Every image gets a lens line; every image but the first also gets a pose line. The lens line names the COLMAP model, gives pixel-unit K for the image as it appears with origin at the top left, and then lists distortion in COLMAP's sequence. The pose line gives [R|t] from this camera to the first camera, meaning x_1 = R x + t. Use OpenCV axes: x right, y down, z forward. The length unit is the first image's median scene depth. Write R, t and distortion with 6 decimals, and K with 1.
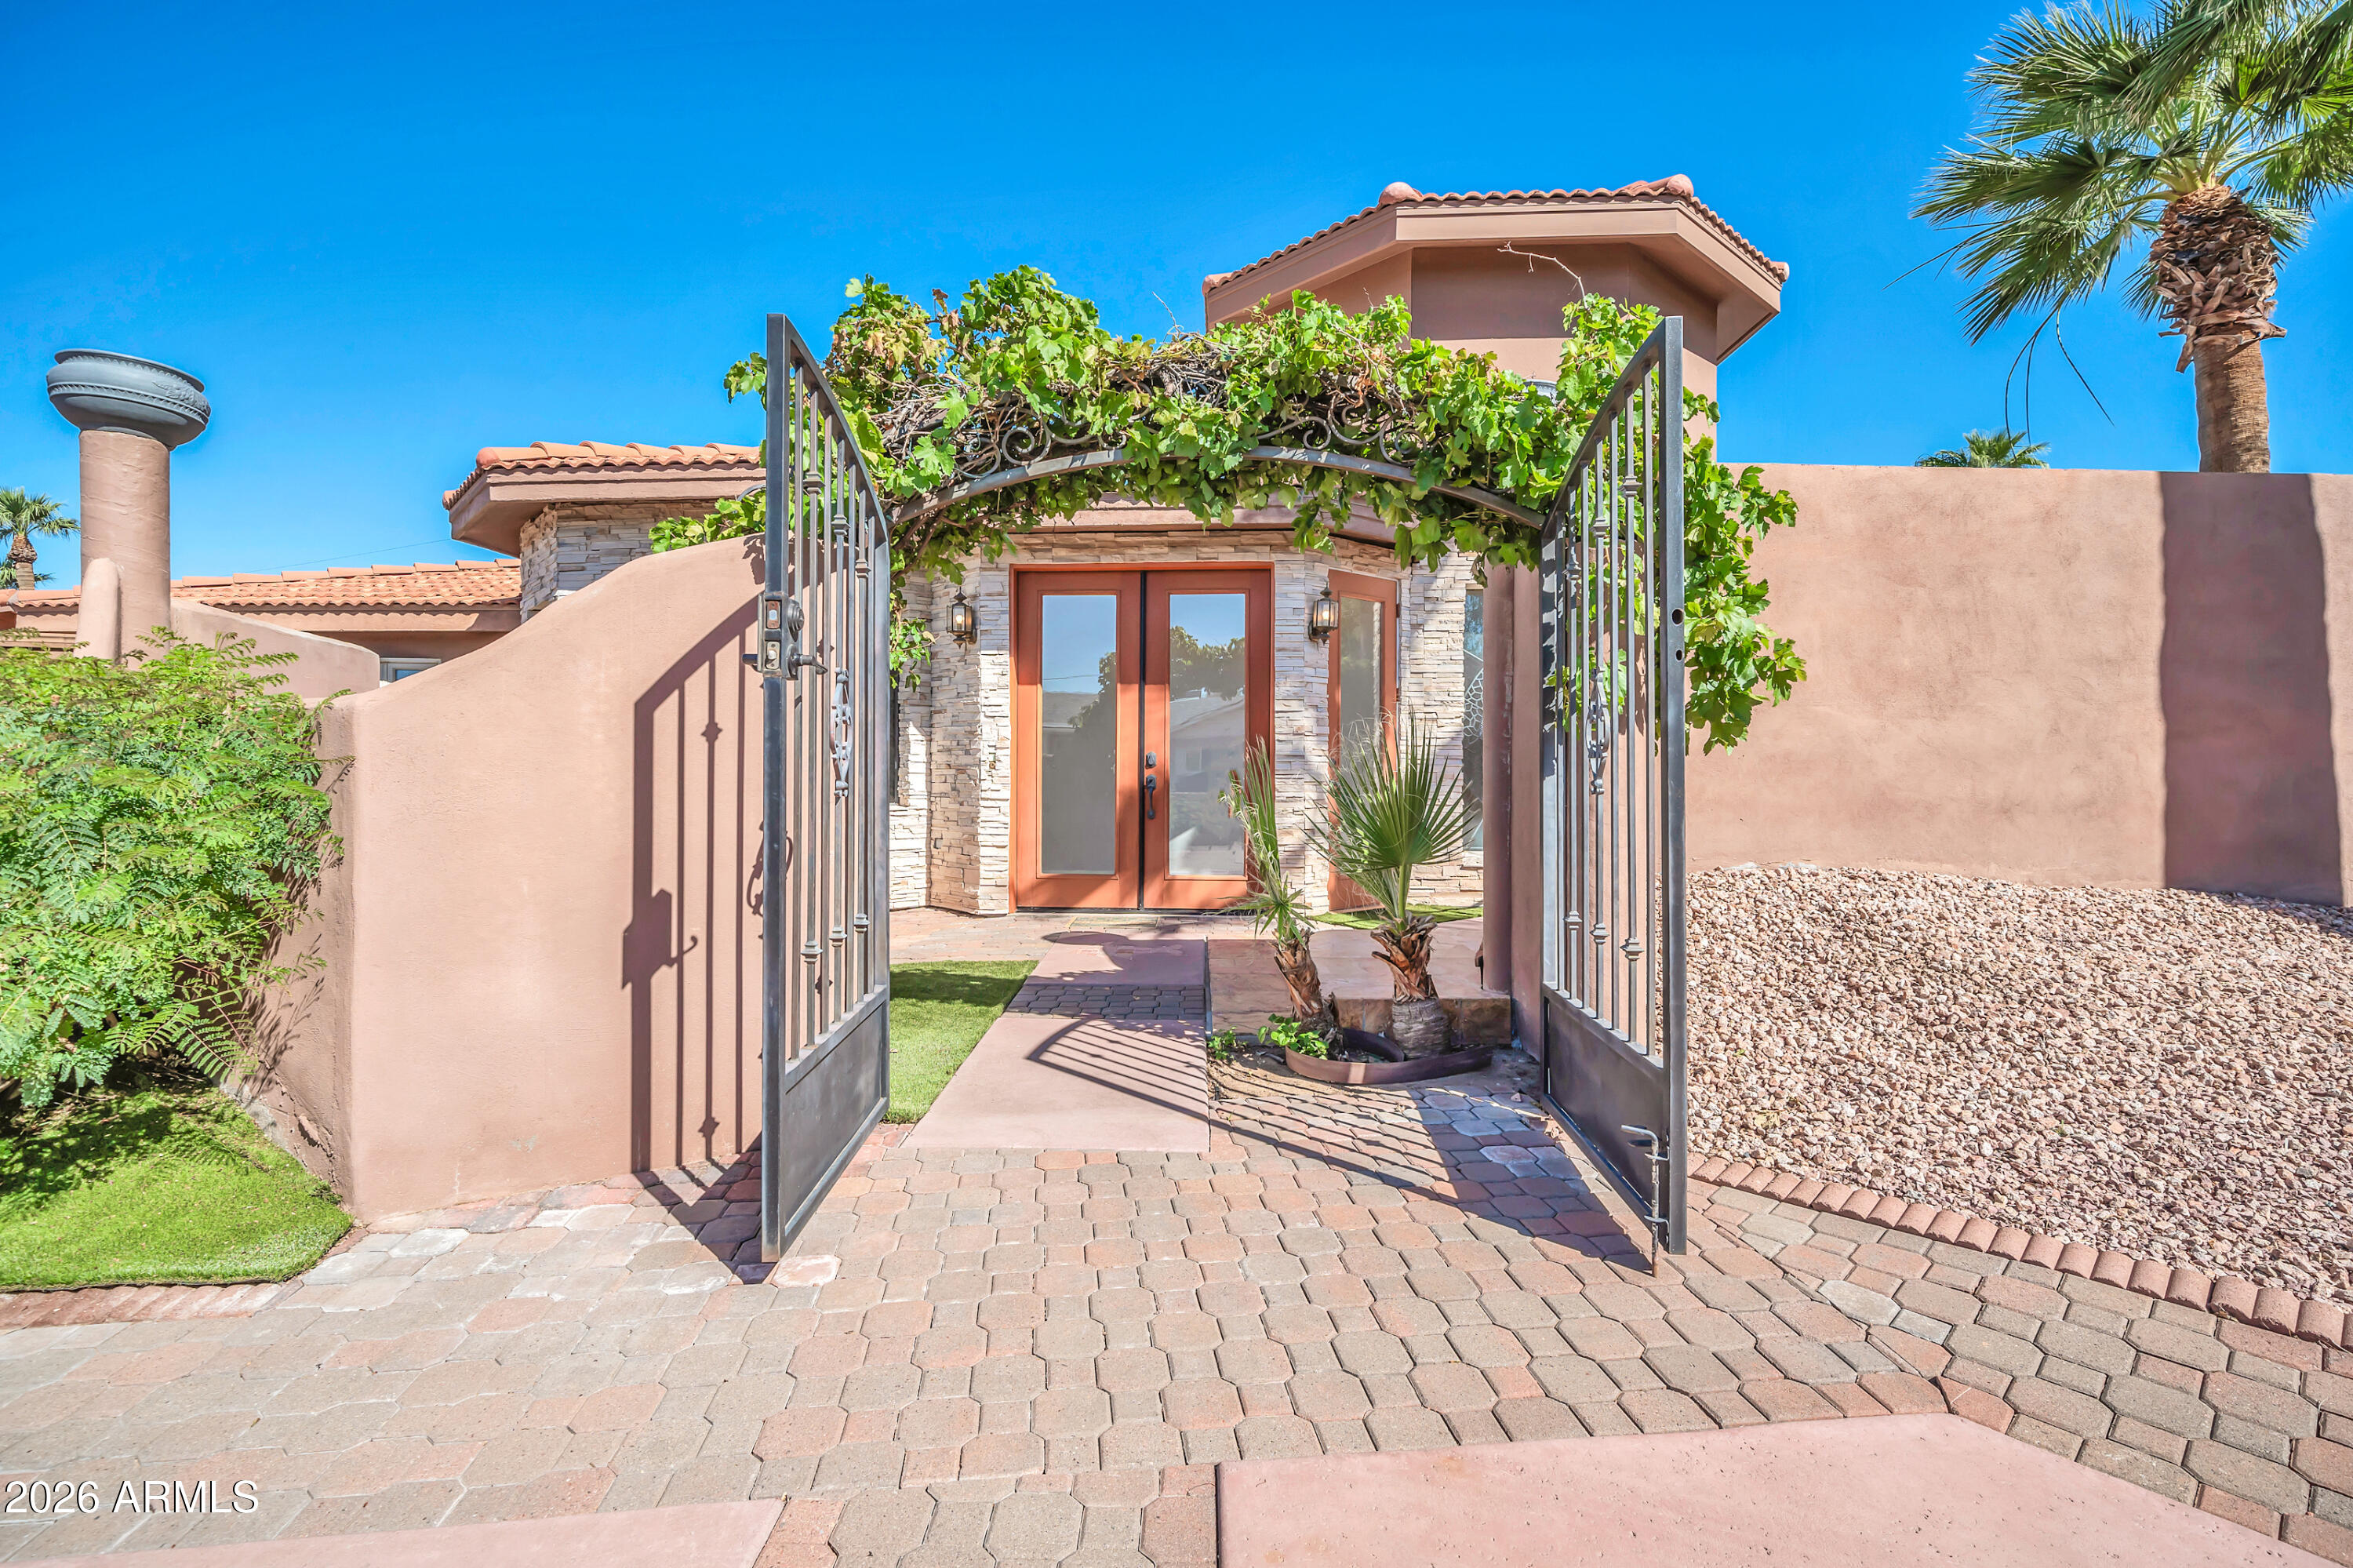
lens RADIAL K [[1075.8, 0, 1155.9], [0, 1075.8, 772.3], [0, 0, 1]] dist [-0.002622, 0.000252]
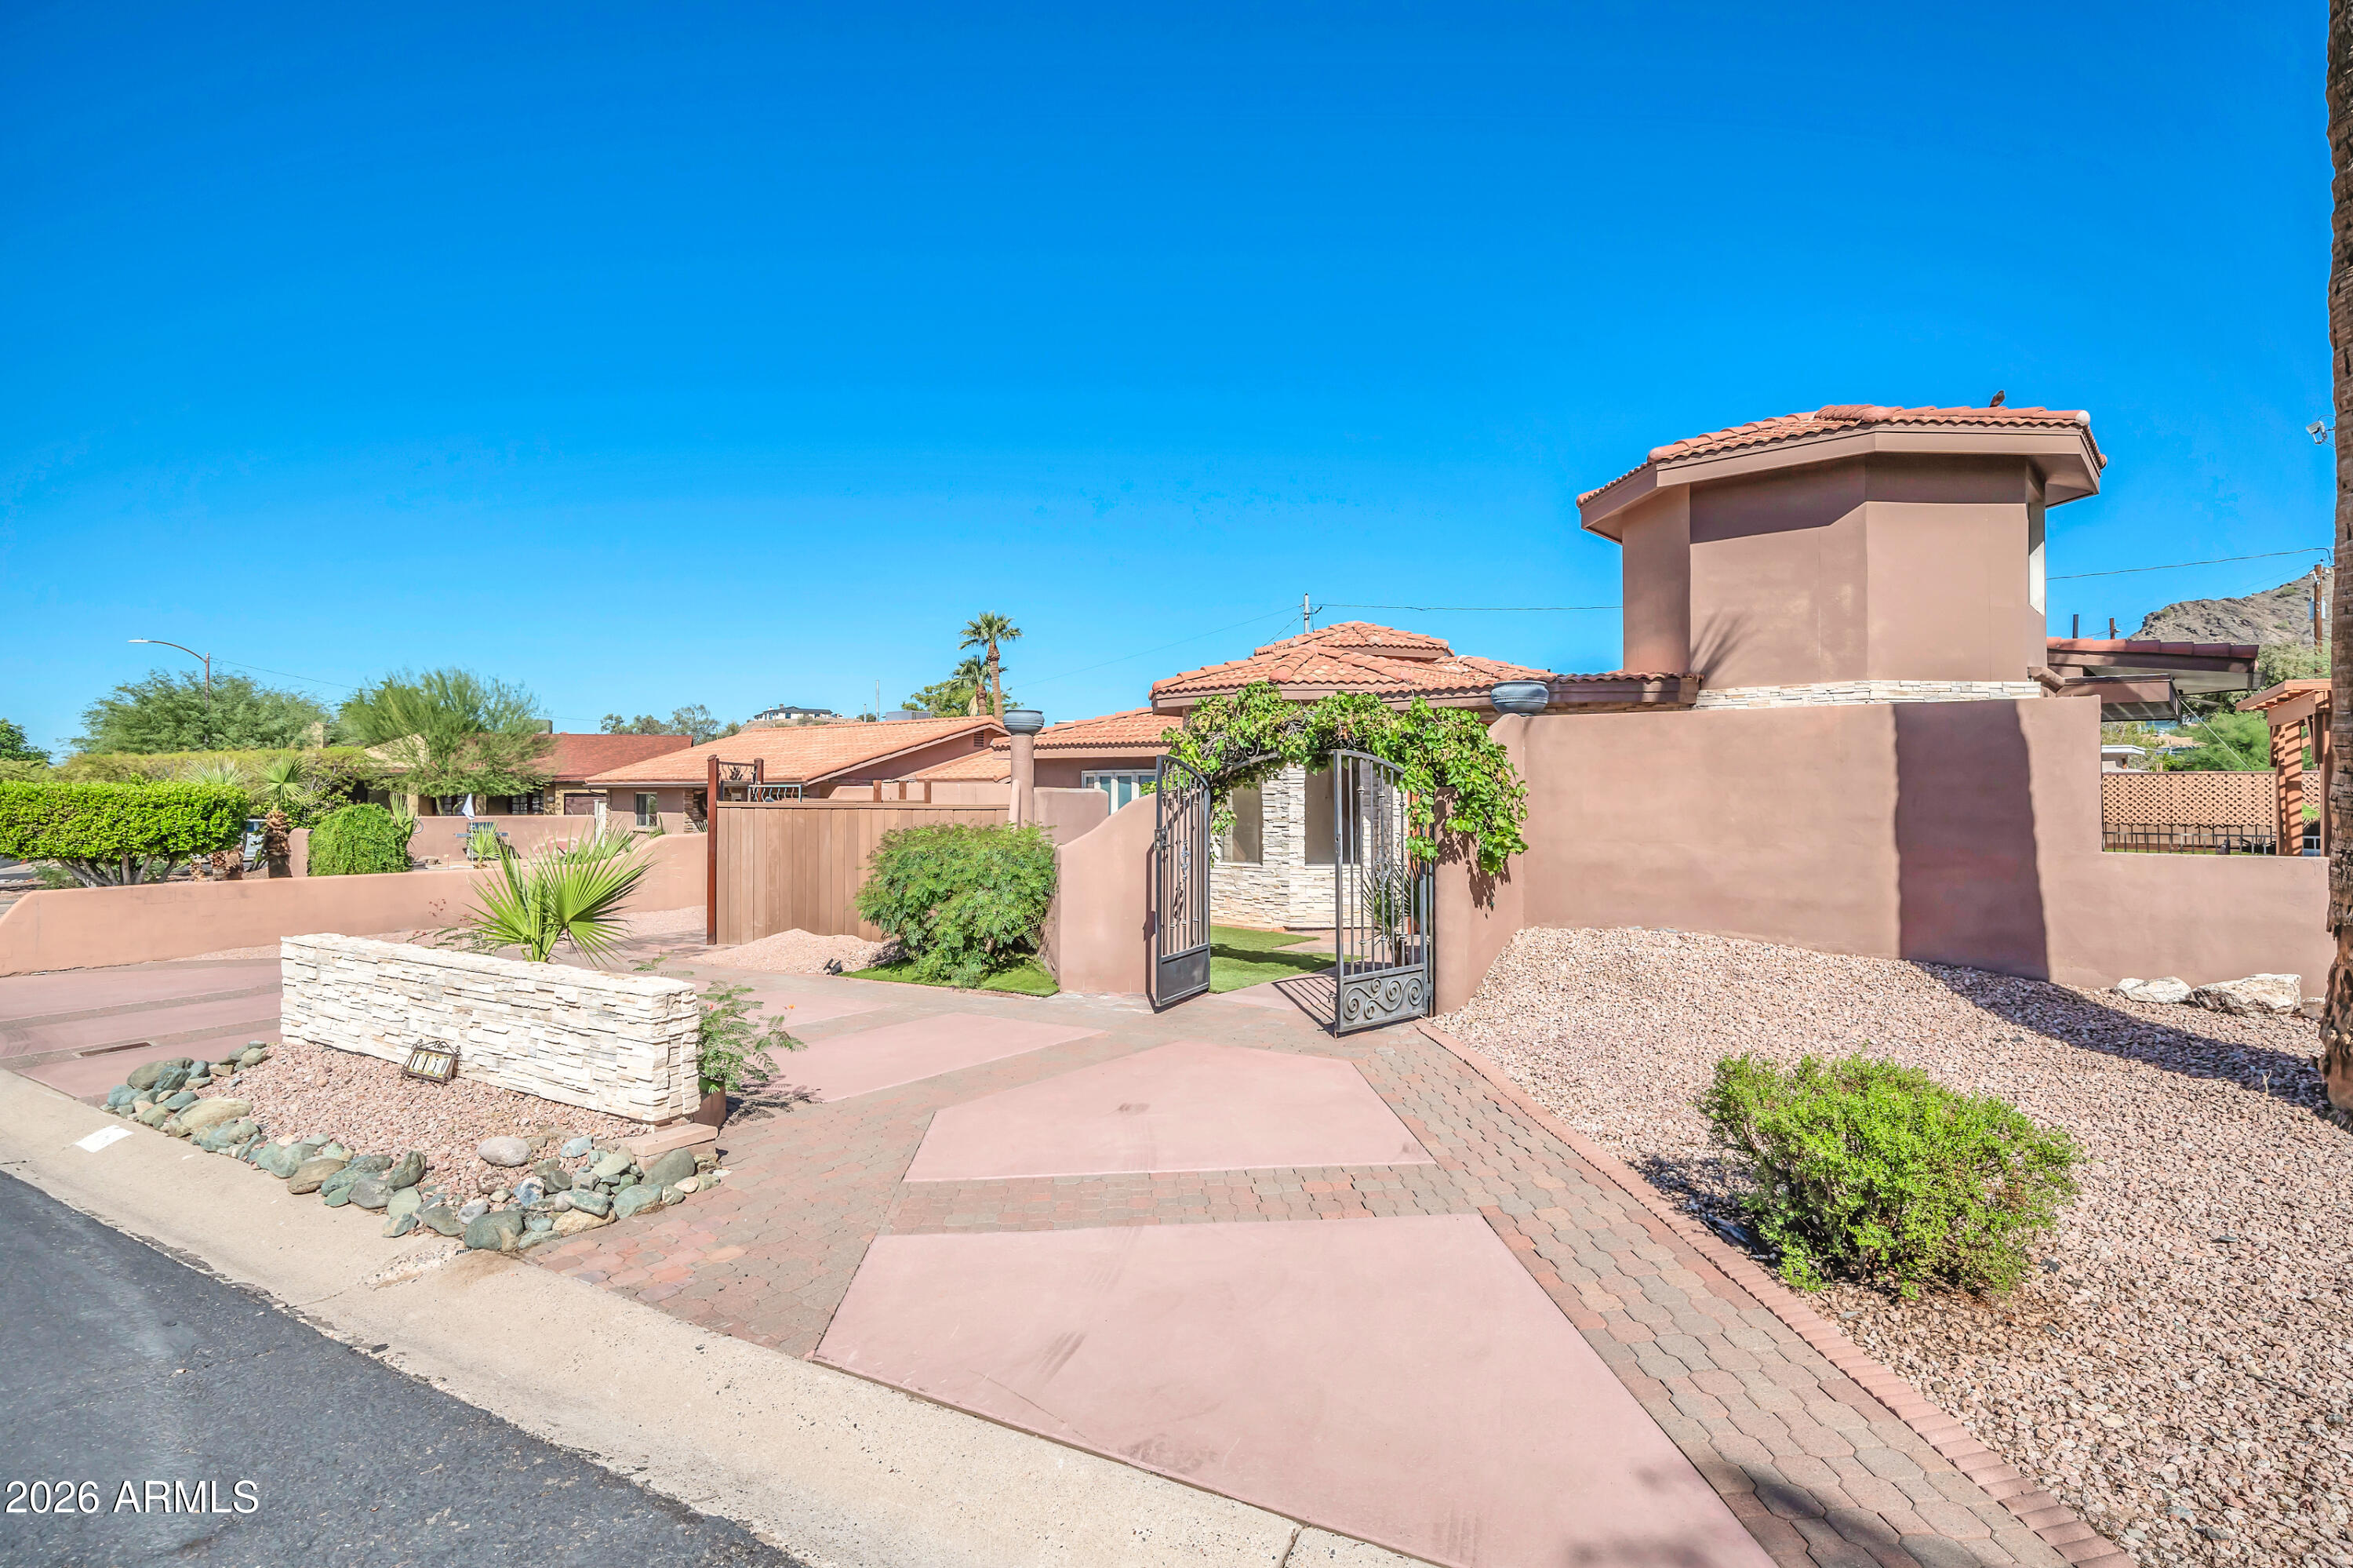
lens RADIAL K [[1171.9, 0, 1141.2], [0, 1171.9, 763.0], [0, 0, 1]] dist [0.002815, -0.000484]
pose [[0.773326, -0.017763, -0.633760, 0.695635], [0.002637, 0.999689, -0.024802, -0.089317], [0.634004, 0.017509, 0.773132, -0.666985]]
